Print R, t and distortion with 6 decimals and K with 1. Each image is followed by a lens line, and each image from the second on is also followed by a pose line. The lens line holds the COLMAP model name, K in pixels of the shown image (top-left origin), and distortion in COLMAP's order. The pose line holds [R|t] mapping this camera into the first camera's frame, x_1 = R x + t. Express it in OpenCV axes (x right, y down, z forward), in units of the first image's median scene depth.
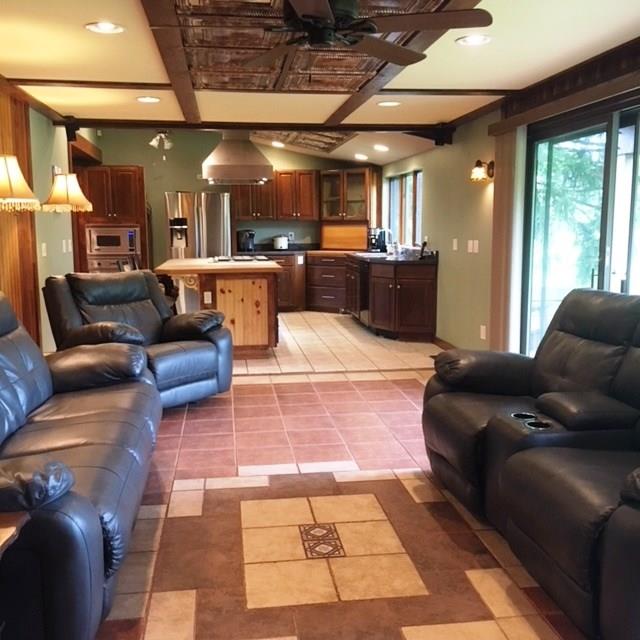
lens RADIAL K [[715.5, 0, 319.9], [0, 715.5, 327.6], [0, 0, 1]] dist [0.035421, -0.000415]
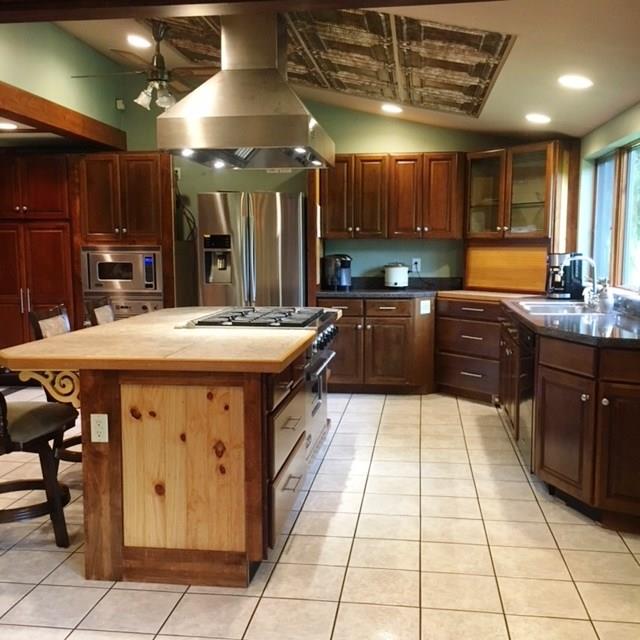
lens RADIAL K [[715.5, 0, 319.9], [0, 715.5, 327.6], [0, 0, 1]] dist [0.035421, -0.000415]
pose [[0.963036, 0.034658, -0.267134, 0.047997], [-0.041350, 0.998955, -0.019466, -0.065465], [0.266181, 0.029792, 0.963463, 0.436224]]
